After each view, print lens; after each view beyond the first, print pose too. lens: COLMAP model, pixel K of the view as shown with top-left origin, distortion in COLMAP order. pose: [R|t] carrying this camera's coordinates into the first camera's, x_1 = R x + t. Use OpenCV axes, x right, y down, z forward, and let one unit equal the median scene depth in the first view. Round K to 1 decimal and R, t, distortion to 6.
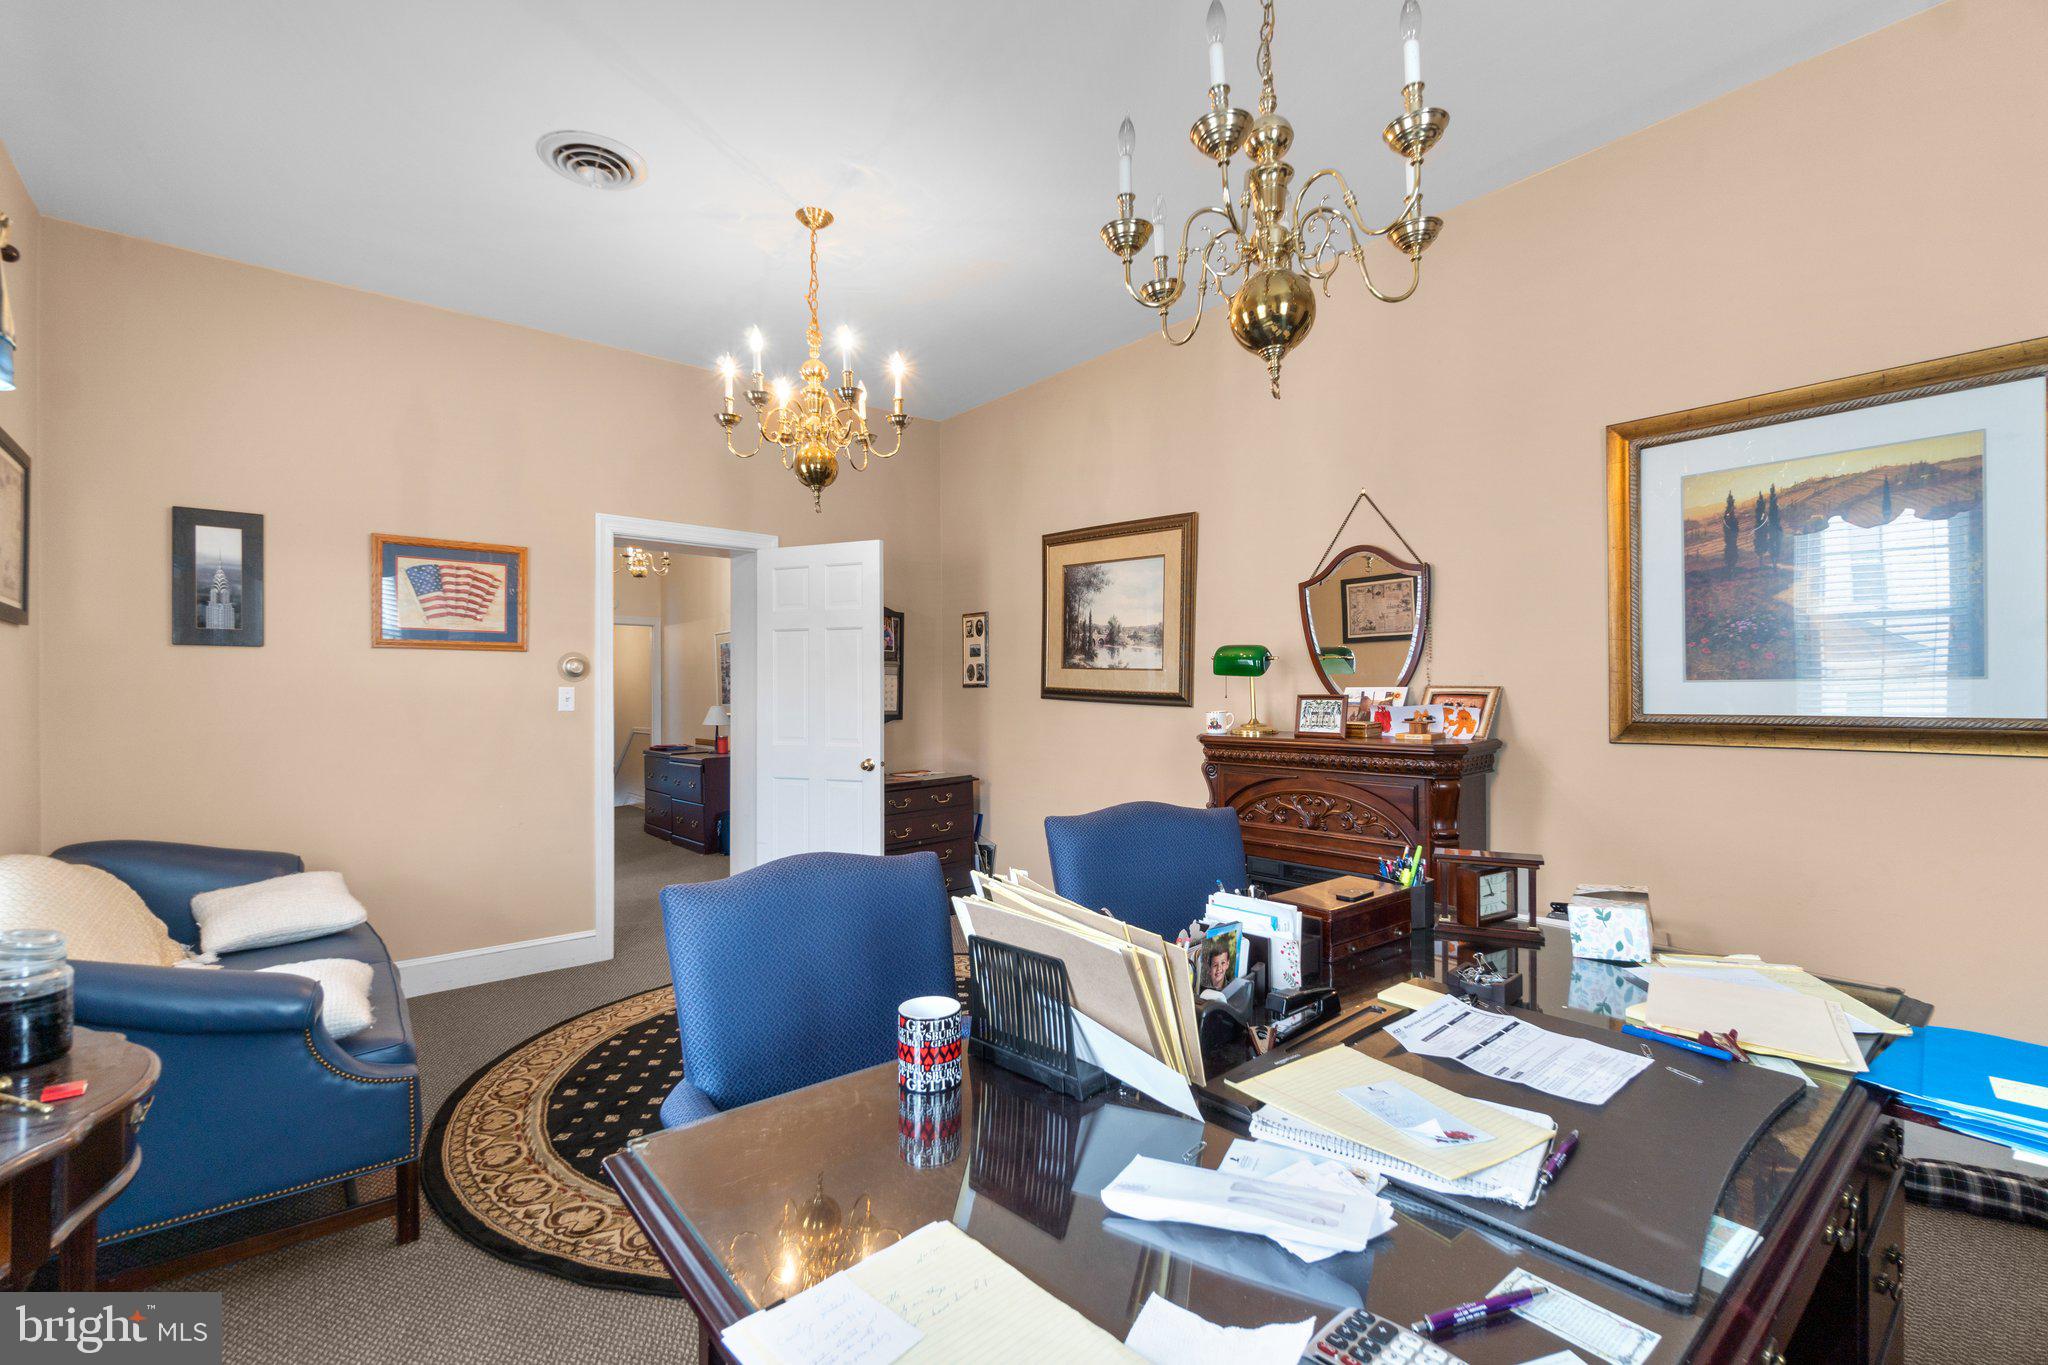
lens RADIAL K [[888.3, 0, 1015.2], [0, 888.3, 695.5], [0, 0, 1]] dist [-0.001496, 0.000212]
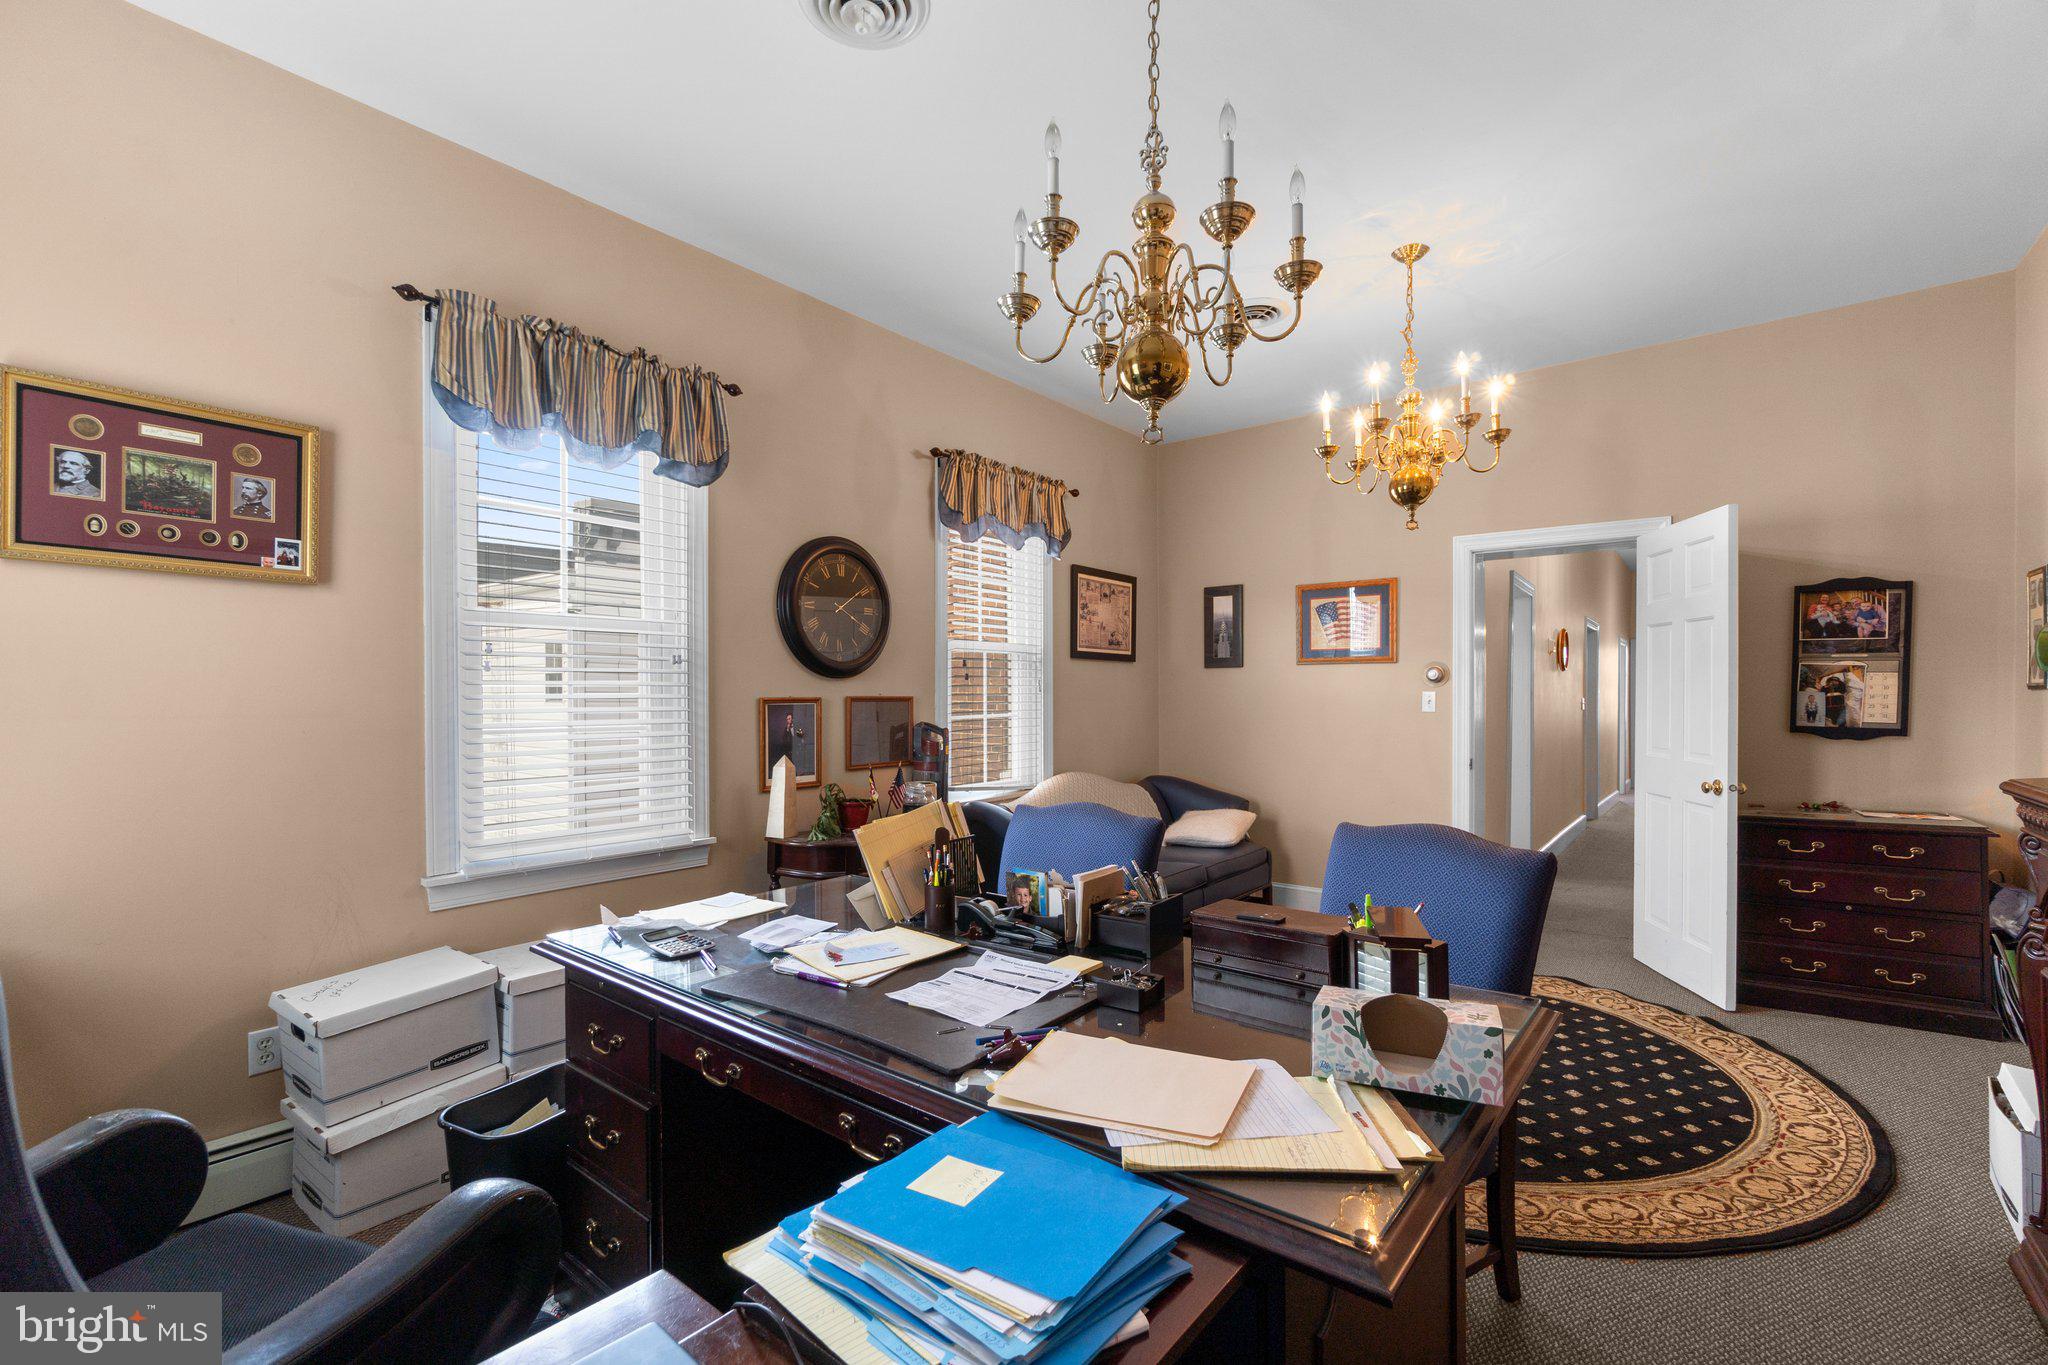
lens RADIAL K [[888.3, 0, 1015.2], [0, 888.3, 695.5], [0, 0, 1]] dist [-0.001496, 0.000212]
pose [[0.201802, 0.002908, -0.979422, 0.726664], [-0.003342, 0.999992, 0.002281, -0.006892], [0.979421, 0.002813, 0.201810, 0.319794]]
